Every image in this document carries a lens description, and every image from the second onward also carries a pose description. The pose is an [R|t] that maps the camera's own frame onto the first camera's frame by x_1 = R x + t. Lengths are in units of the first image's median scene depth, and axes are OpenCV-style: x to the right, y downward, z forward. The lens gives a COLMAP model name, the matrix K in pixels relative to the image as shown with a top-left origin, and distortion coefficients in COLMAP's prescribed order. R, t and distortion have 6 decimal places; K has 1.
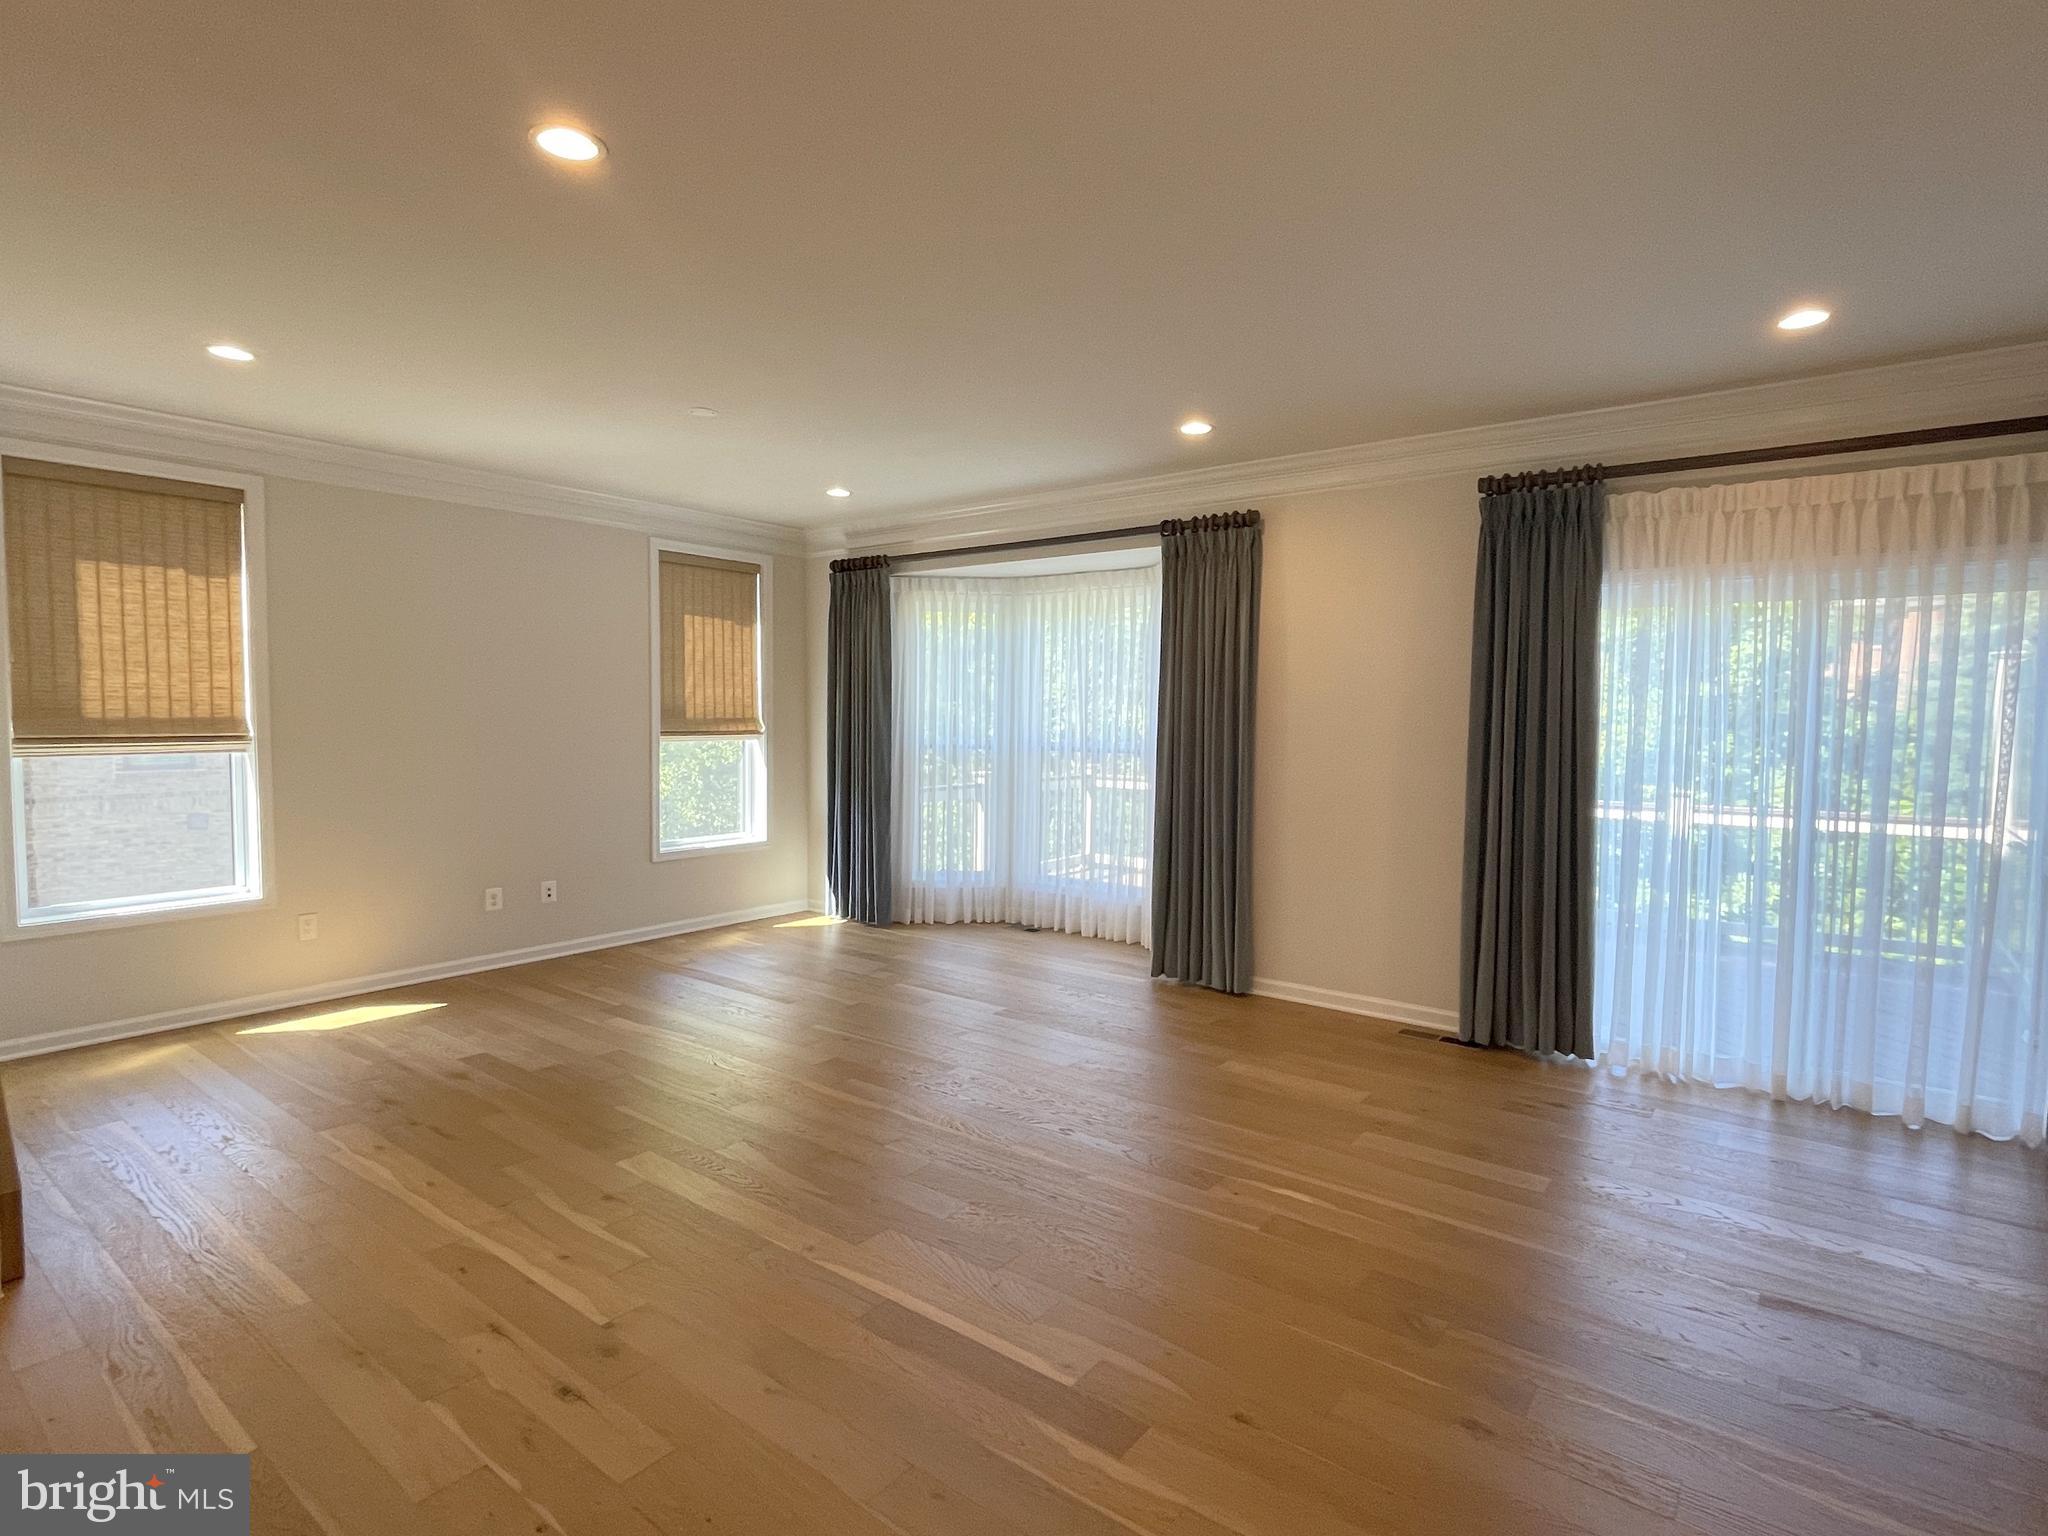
lens RADIAL K [[1041.4, 0, 1024.0], [0, 1041.4, 768.0], [0, 0, 1]] dist [0.002386, -0.001570]
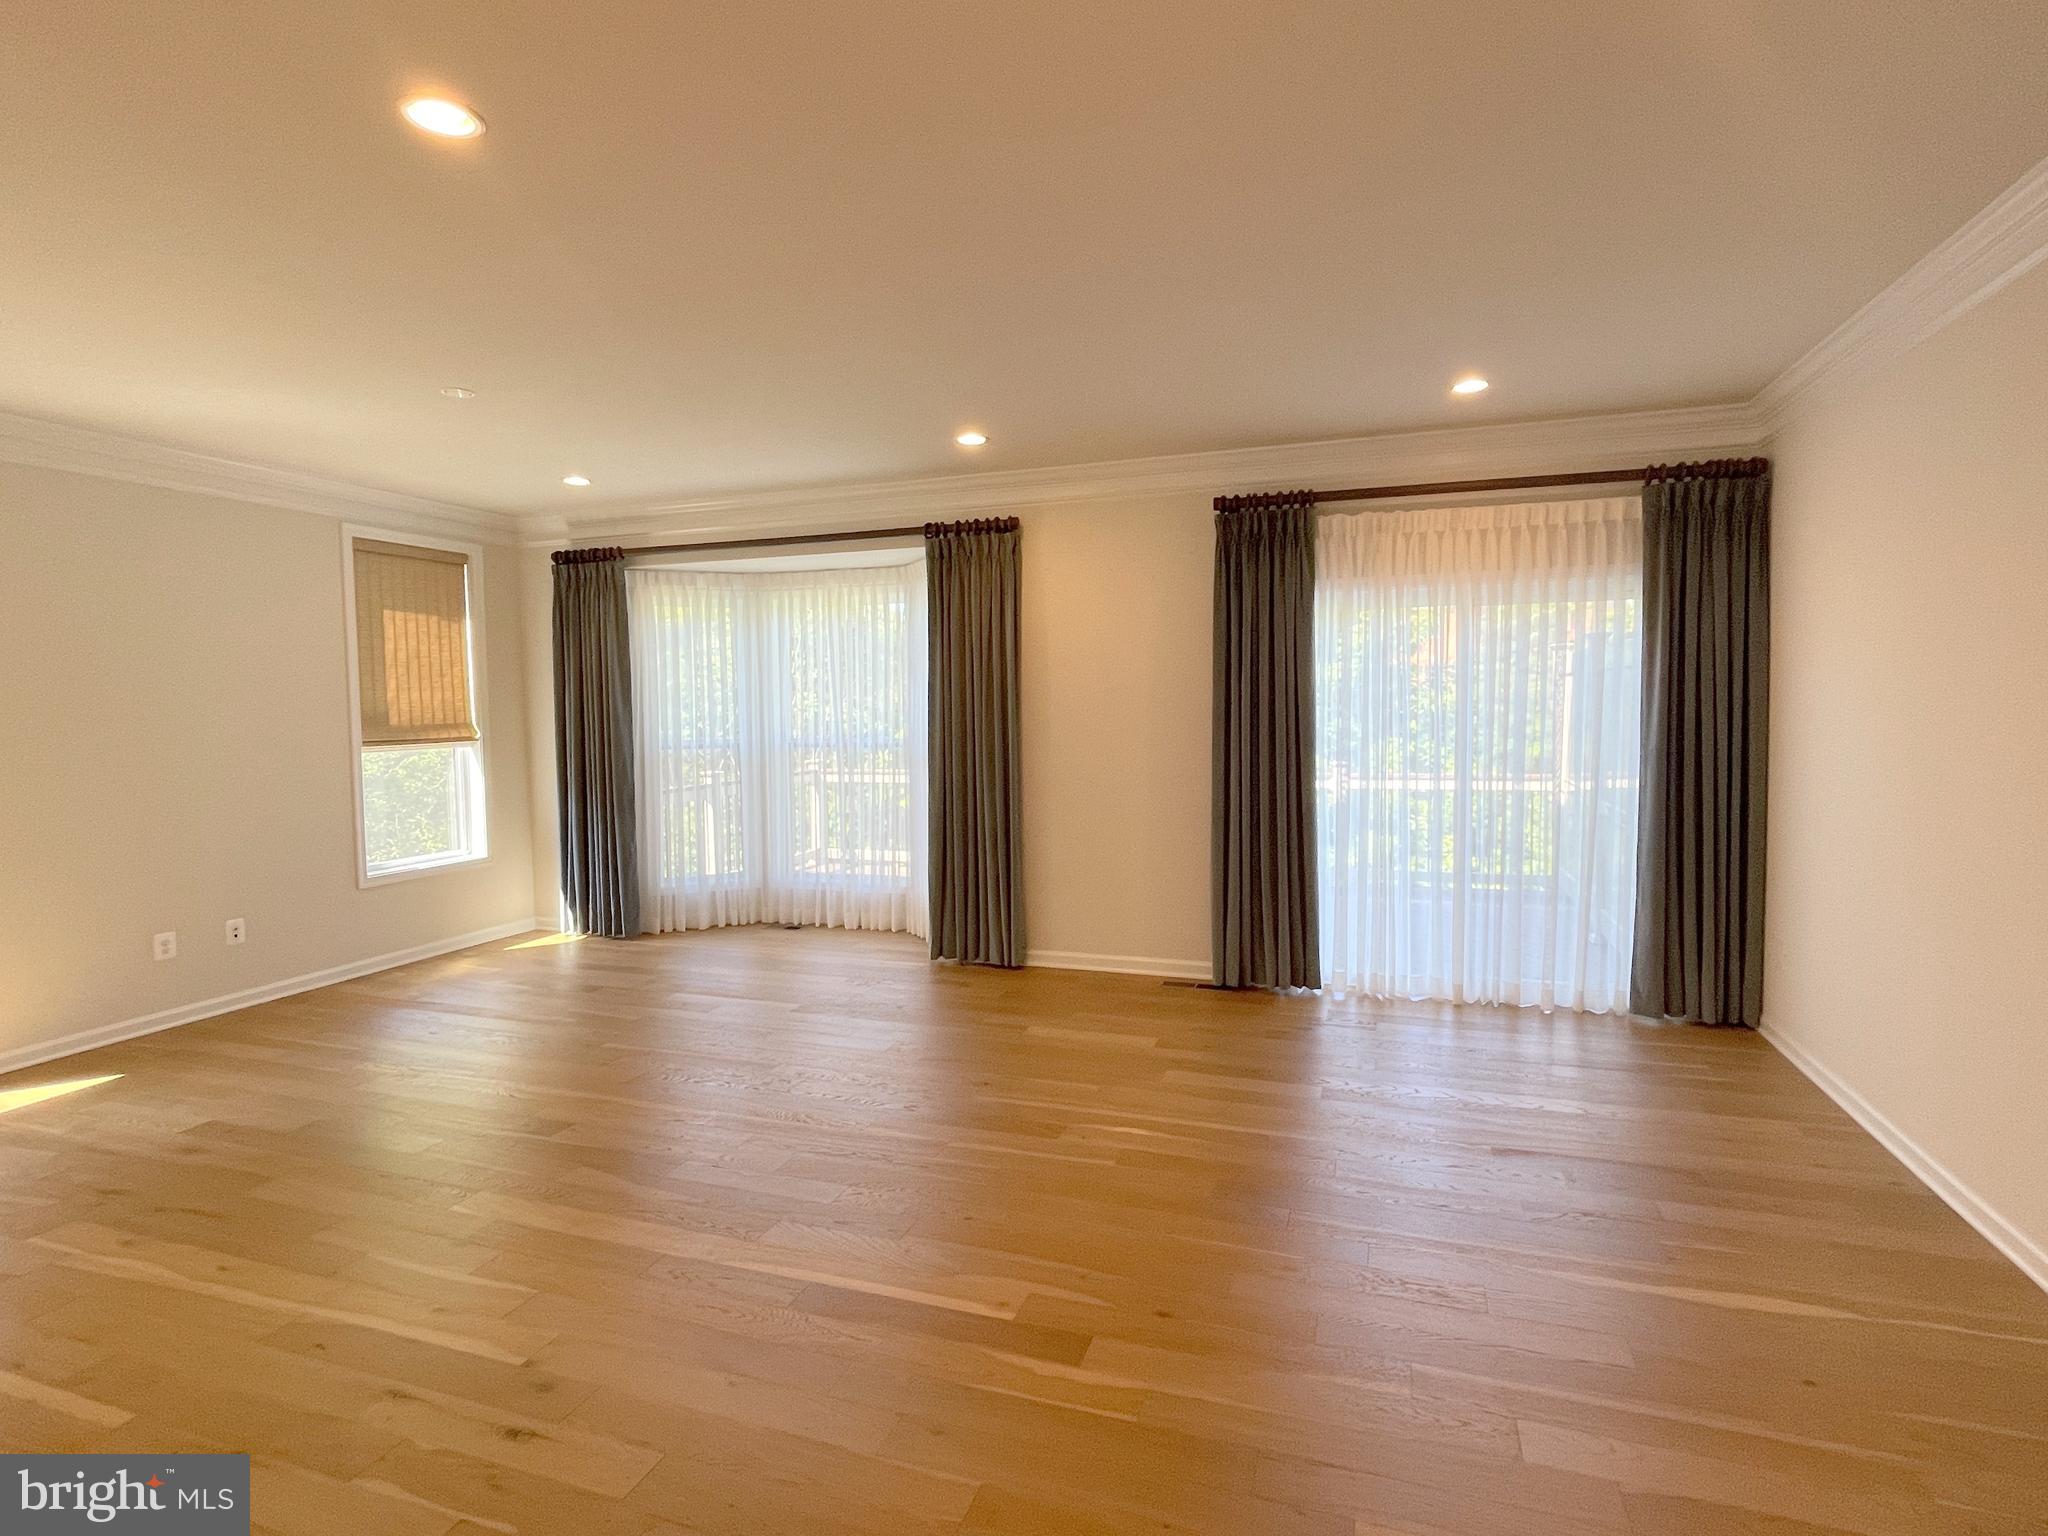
lens RADIAL K [[1041.4, 0, 1024.0], [0, 1041.4, 768.0], [0, 0, 1]] dist [0.002386, -0.001570]
pose [[0.949384, -0.042360, 0.311247, -0.106041], [0.040034, 0.999102, 0.013860, -0.002644], [-0.311555, -0.000698, 0.950228, -0.021874]]
